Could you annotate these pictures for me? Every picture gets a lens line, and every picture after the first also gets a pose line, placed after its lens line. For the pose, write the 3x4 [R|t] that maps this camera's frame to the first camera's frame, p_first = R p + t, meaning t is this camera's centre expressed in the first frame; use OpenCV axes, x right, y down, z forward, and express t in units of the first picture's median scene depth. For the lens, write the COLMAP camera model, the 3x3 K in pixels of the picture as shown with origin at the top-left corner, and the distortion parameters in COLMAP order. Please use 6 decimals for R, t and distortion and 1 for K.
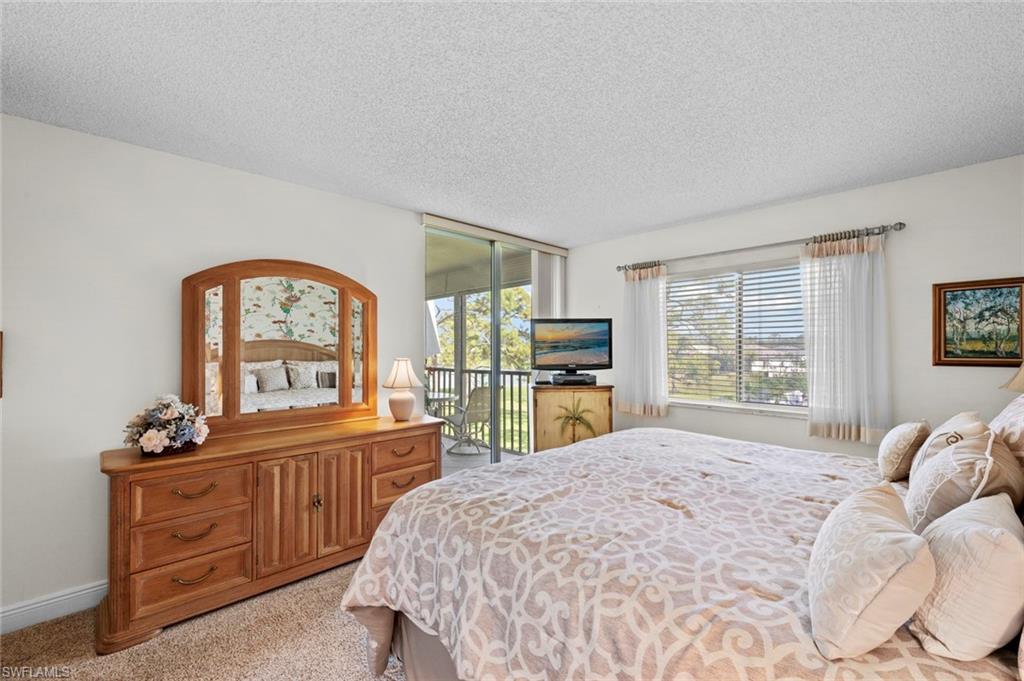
lens RADIAL K [[431.1, 0, 510.0], [0, 431.1, 342.1], [0, 0, 1]] dist [-0.002706, -0.000041]
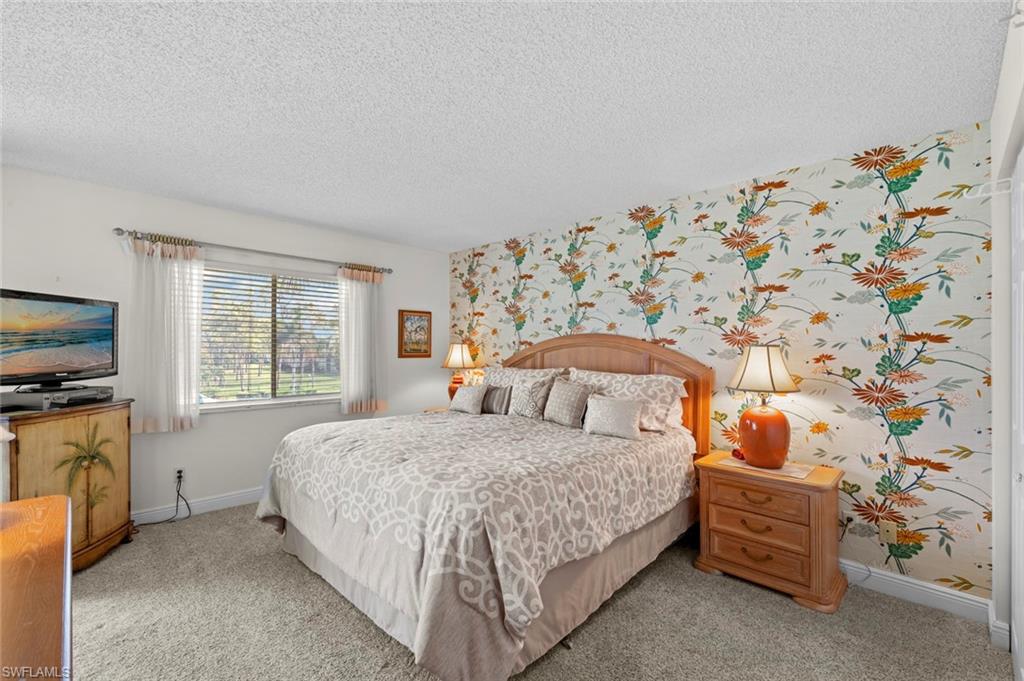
lens RADIAL K [[431.1, 0, 519.2], [0, 431.1, 348.9], [0, 0, 1]] dist [-0.002706, -0.000041]
pose [[-0.032950, 0.001633, 0.999456, -0.497121], [-0.017397, 0.999846, -0.002207, 0.010136], [-0.999306, -0.017460, -0.032917, 0.400041]]
